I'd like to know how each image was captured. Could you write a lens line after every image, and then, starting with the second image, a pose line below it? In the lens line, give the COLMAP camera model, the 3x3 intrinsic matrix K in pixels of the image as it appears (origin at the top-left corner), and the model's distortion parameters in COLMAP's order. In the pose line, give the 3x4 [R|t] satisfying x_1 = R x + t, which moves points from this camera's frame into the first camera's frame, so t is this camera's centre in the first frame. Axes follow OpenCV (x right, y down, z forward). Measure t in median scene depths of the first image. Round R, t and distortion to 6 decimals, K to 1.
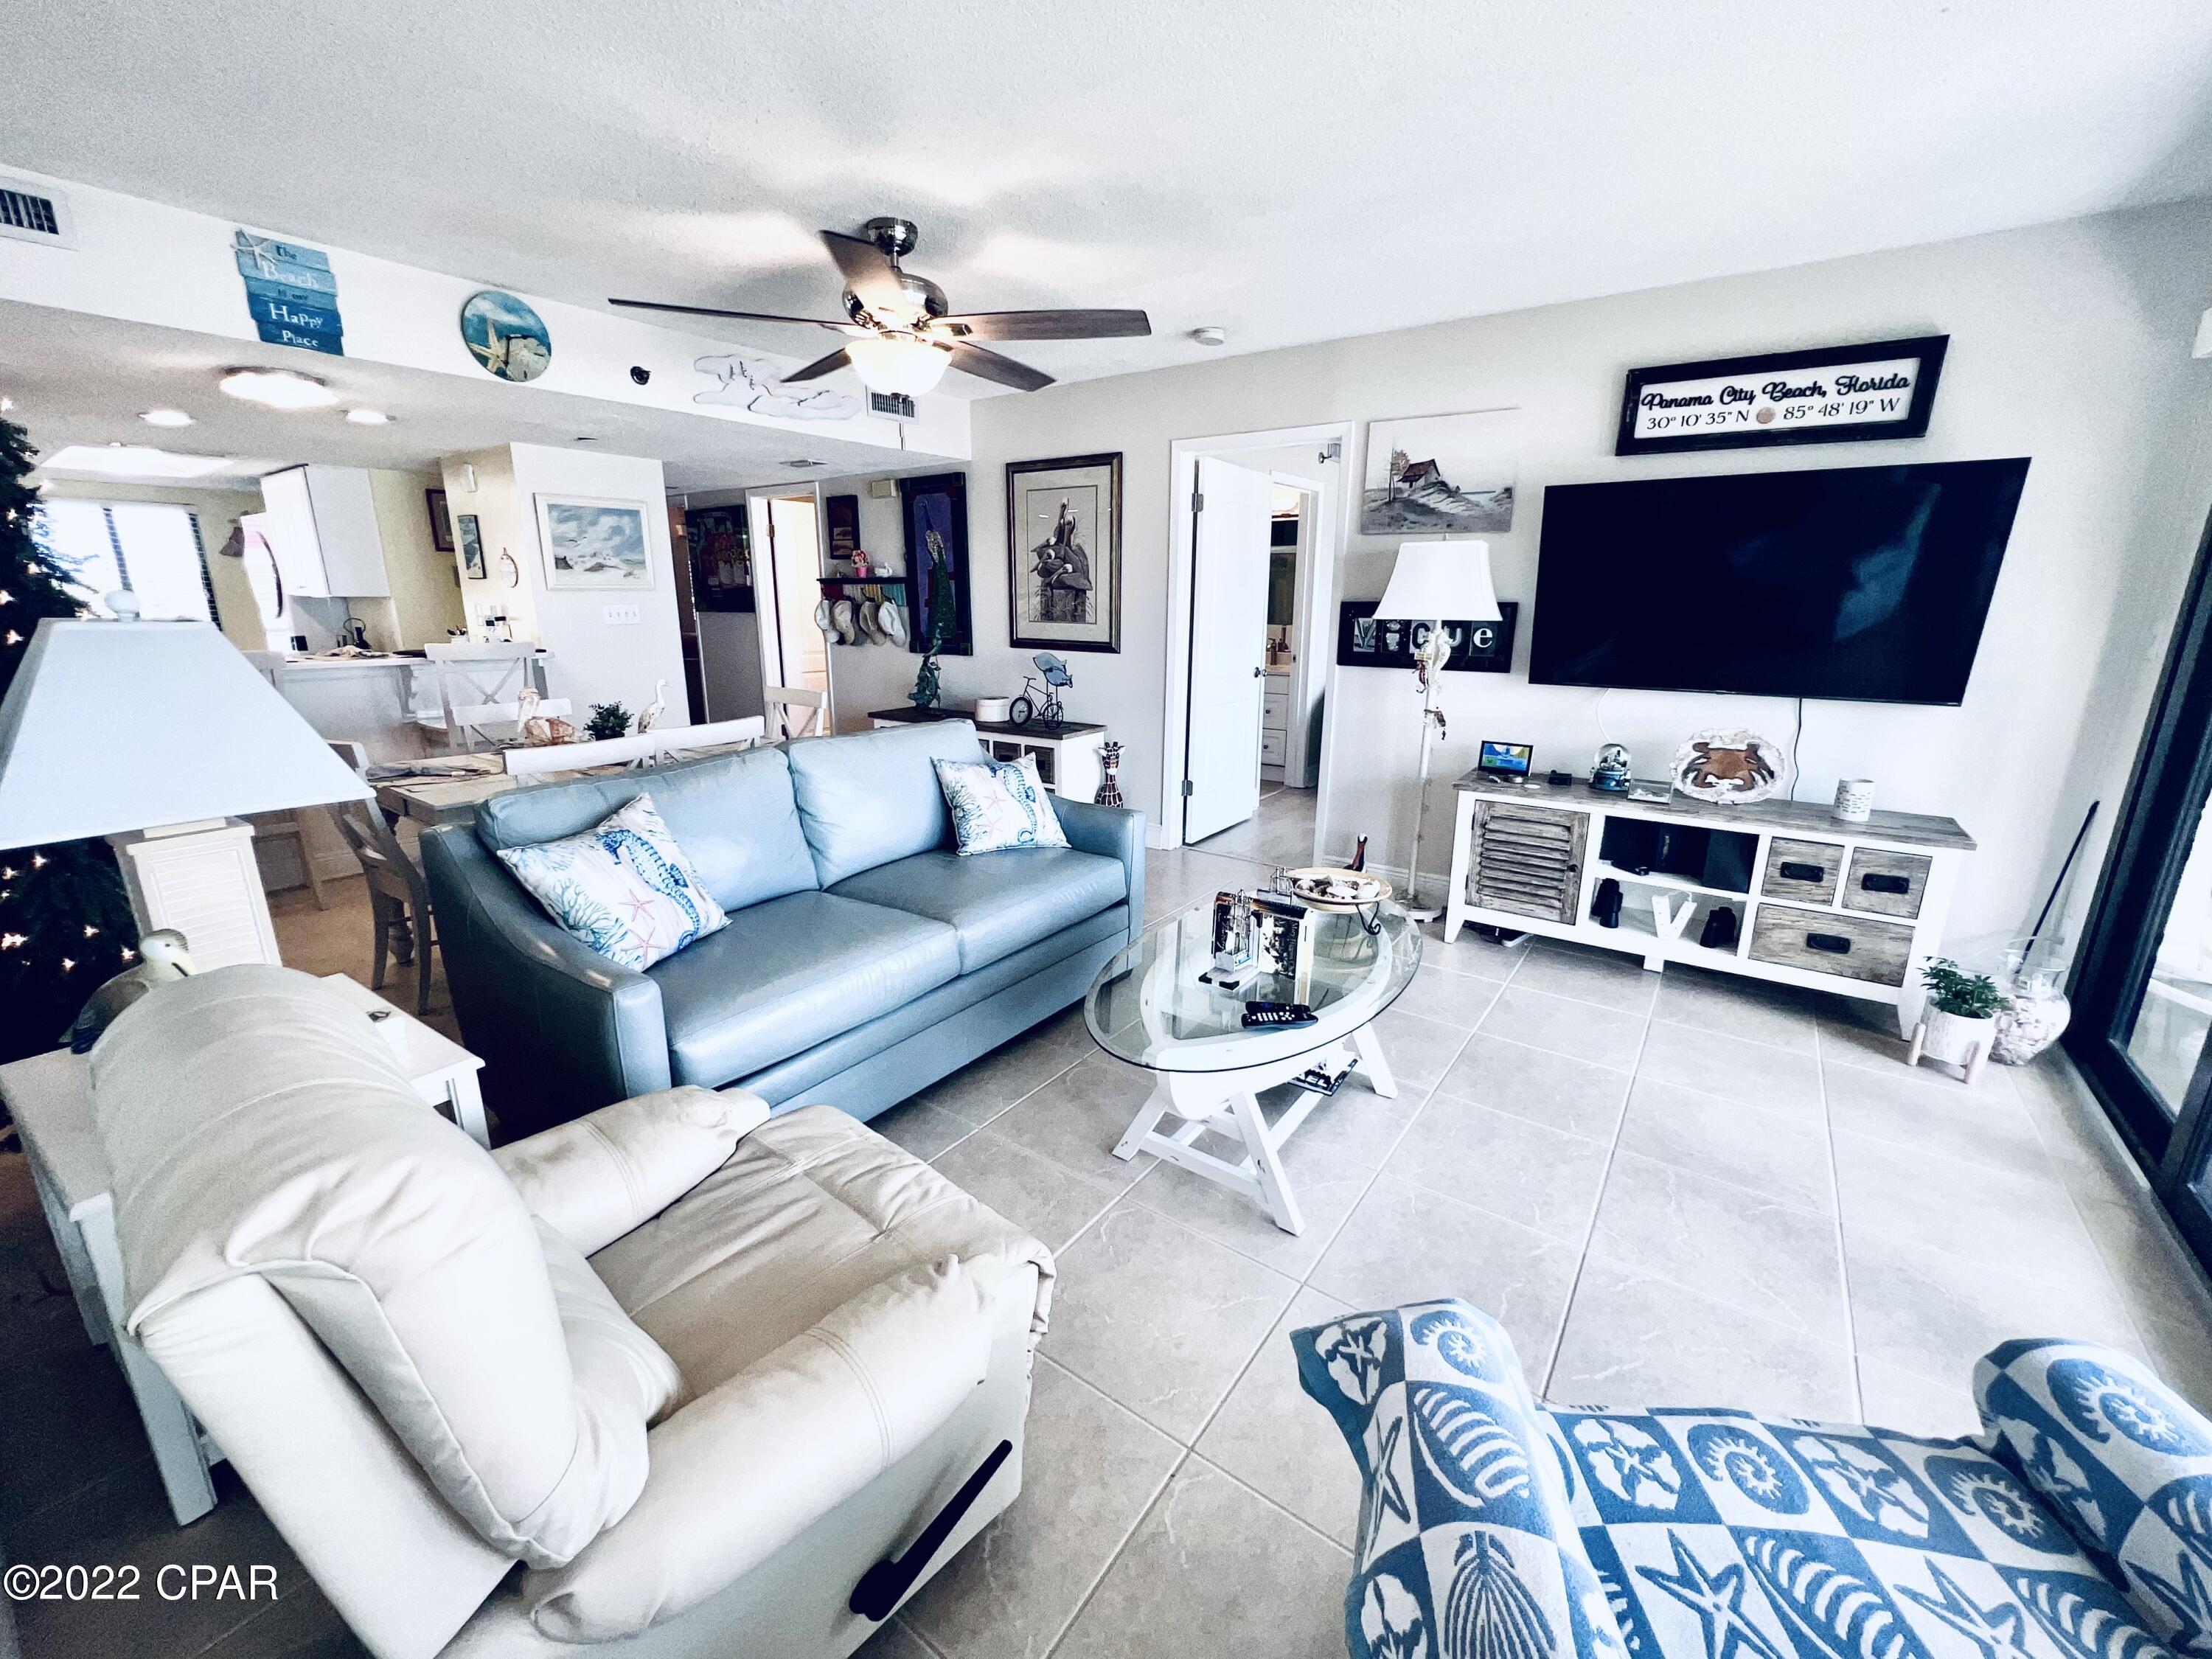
lens RADIAL K [[893.7, 0, 1109.8], [0, 893.7, 829.7], [0, 0, 1]] dist [-0.001036, 0.000336]
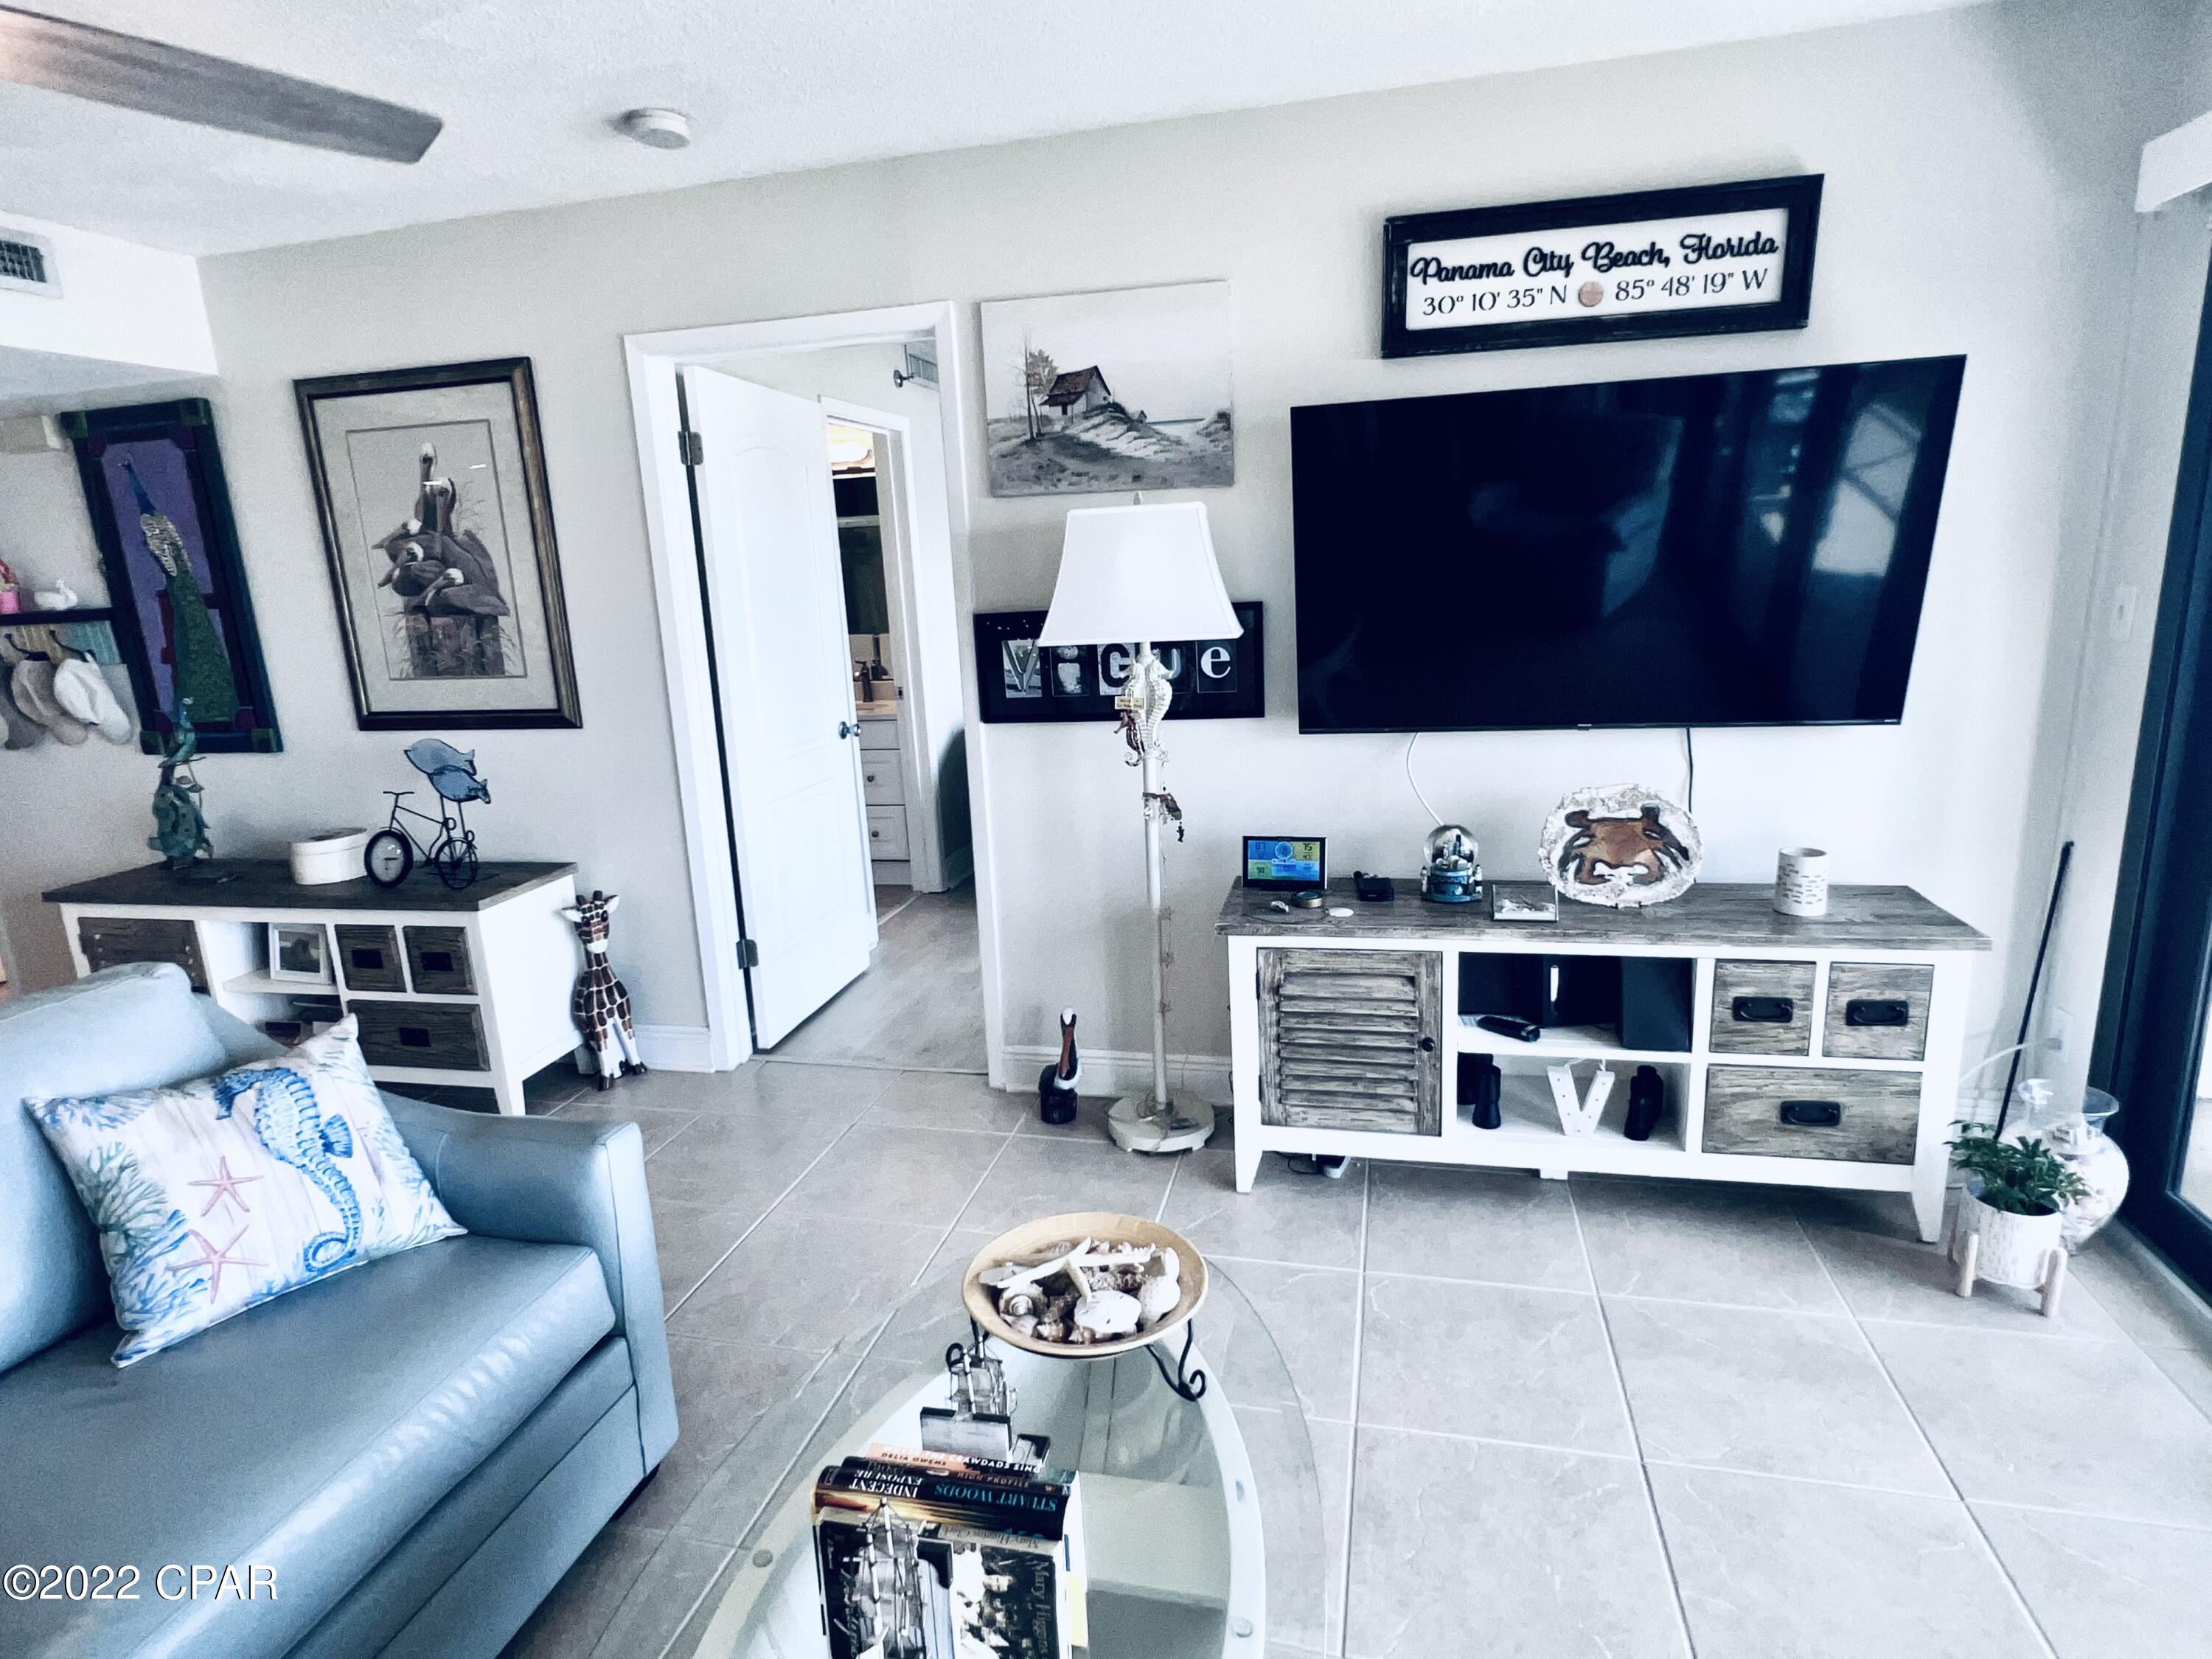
lens RADIAL K [[1176.7, 0, 1104.7], [0, 1176.7, 835.8], [0, 0, 1]] dist [-0.000985, 0.000506]
pose [[0.926660, -0.131420, 0.352178, 0.063775], [0.144706, 0.989407, -0.011543, -0.112768], [-0.346930, 0.061659, 0.935862, 0.330391]]
